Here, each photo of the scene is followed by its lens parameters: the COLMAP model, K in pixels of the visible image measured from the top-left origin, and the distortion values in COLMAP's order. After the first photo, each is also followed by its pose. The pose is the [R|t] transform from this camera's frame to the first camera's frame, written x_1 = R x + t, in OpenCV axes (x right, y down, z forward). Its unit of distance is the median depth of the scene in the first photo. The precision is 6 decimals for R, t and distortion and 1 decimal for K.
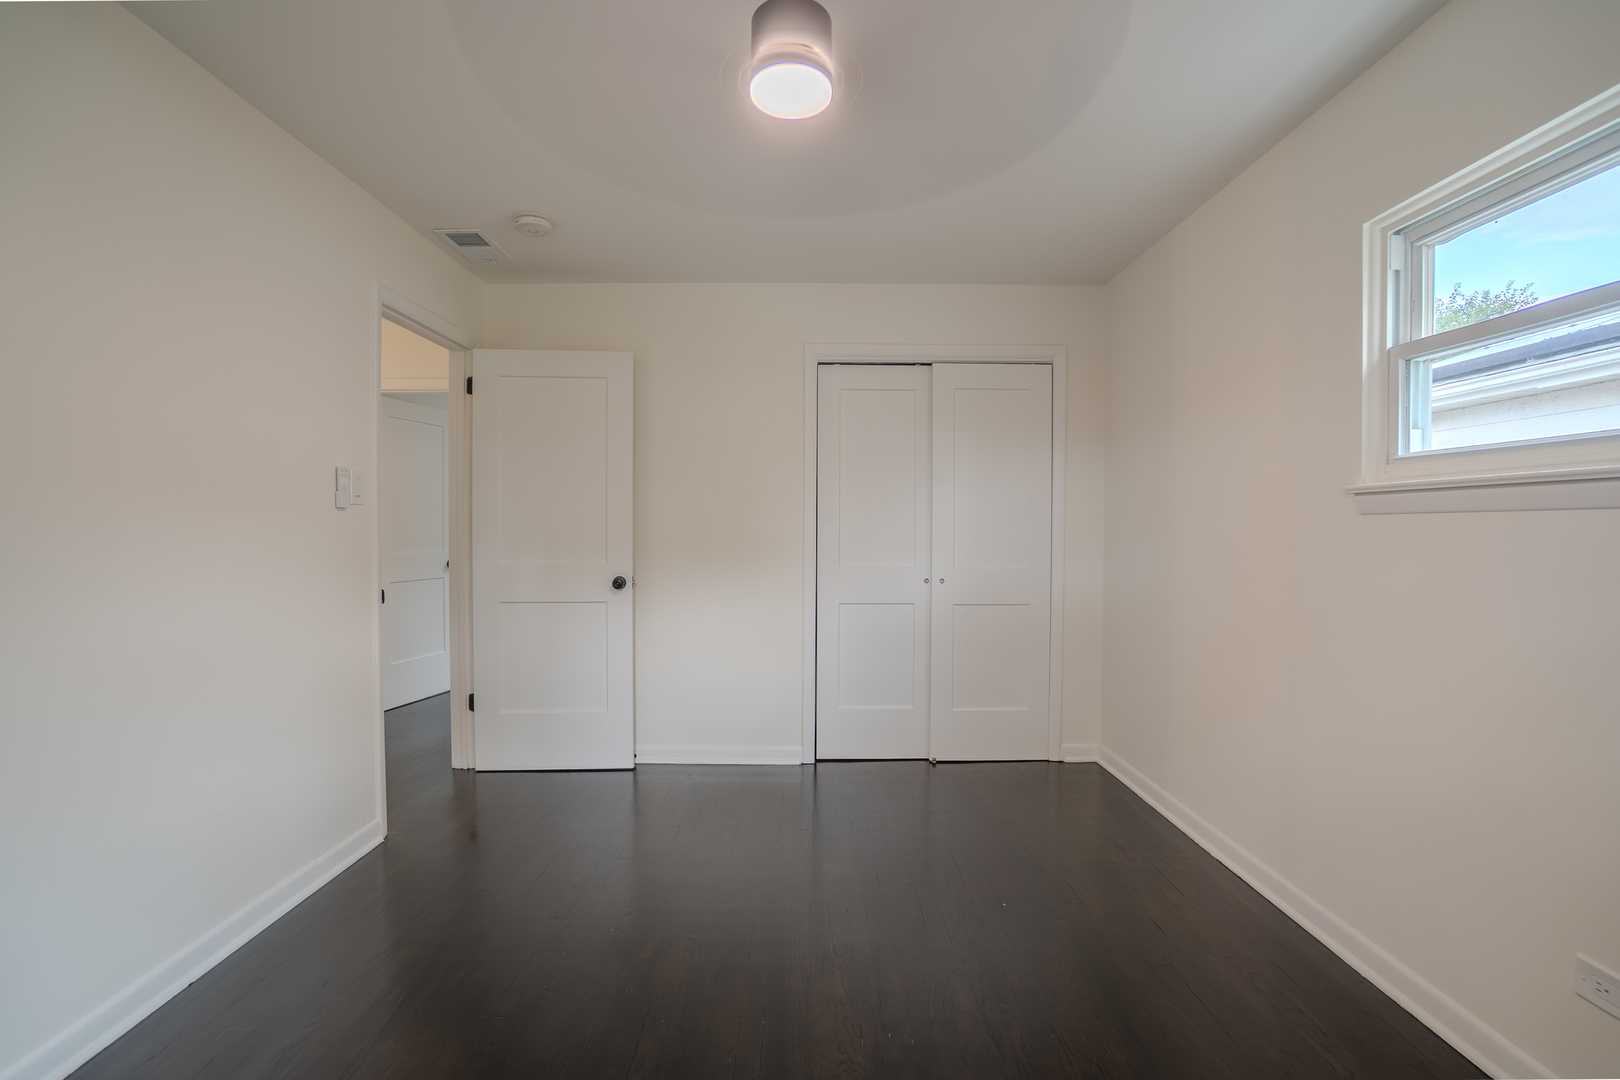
lens RADIAL K [[733.7, 0, 807.9], [0, 733.7, 529.5], [0, 0, 1]] dist [-0.043049, 0.013310]
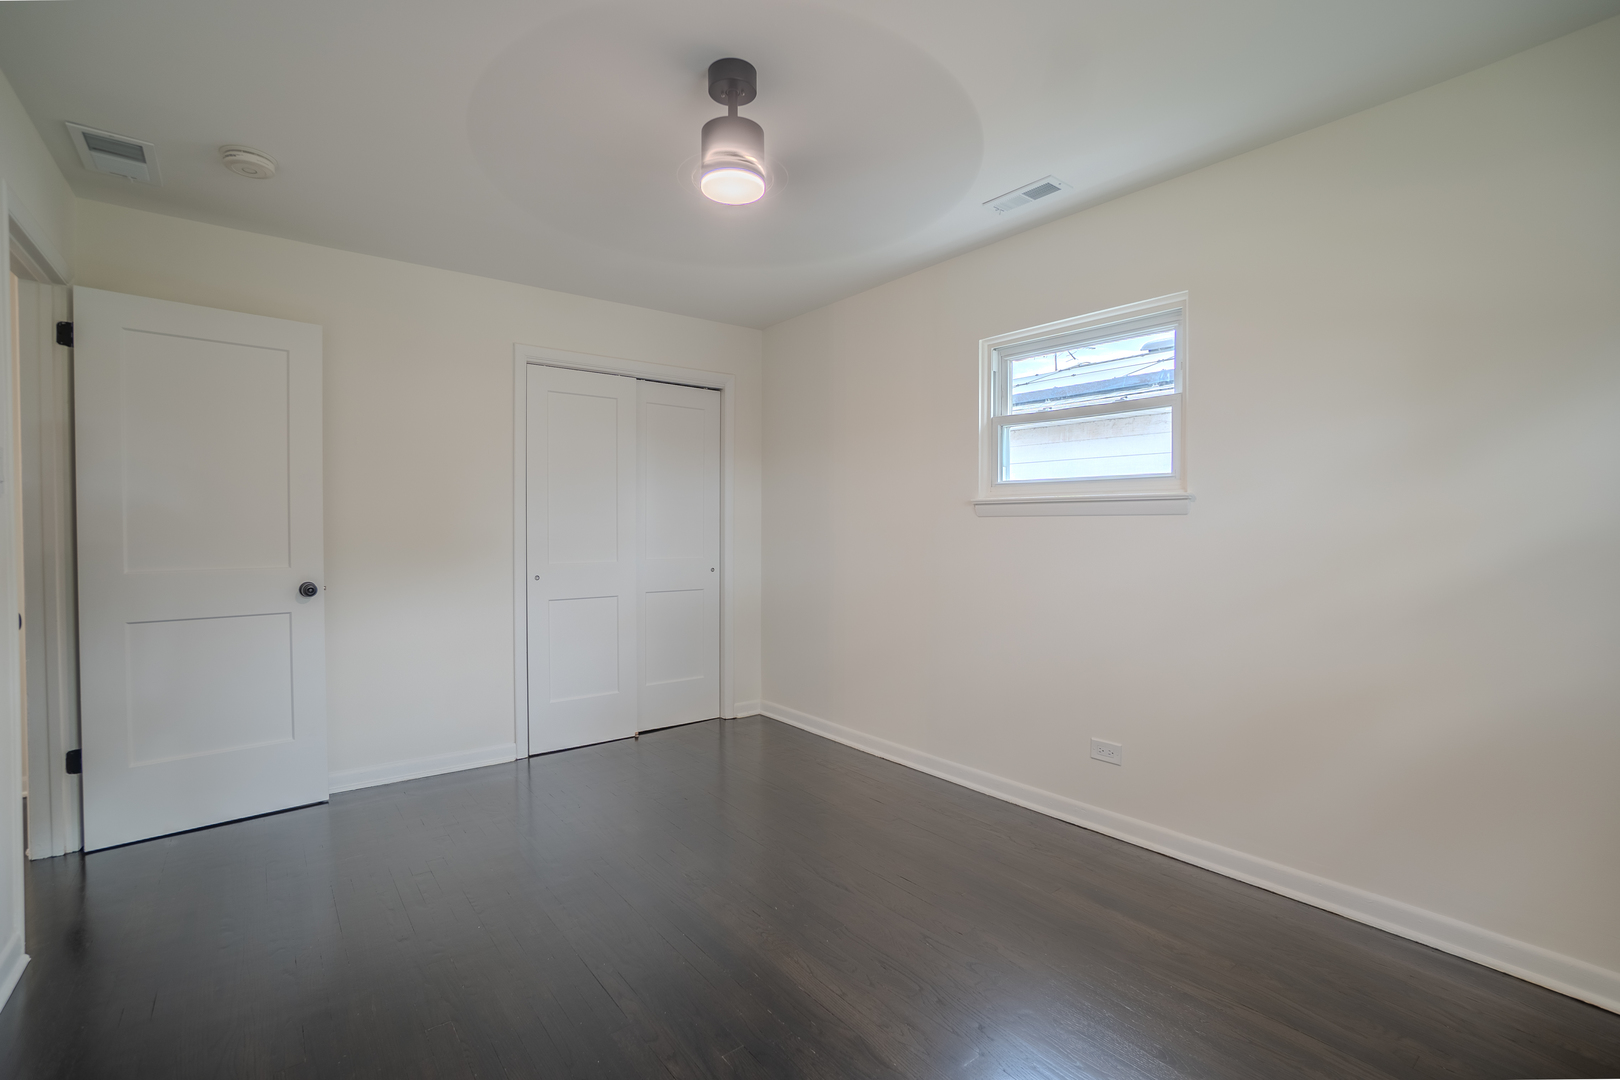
lens RADIAL K [[733.7, 0, 812.6], [0, 733.7, 542.5], [0, 0, 1]] dist [-0.043049, 0.013310]
pose [[0.781542, -0.012476, 0.623728, -0.349601], [0.003790, 0.999877, 0.015251, 0.006291], [-0.623842, -0.009555, 0.781492, -0.045973]]
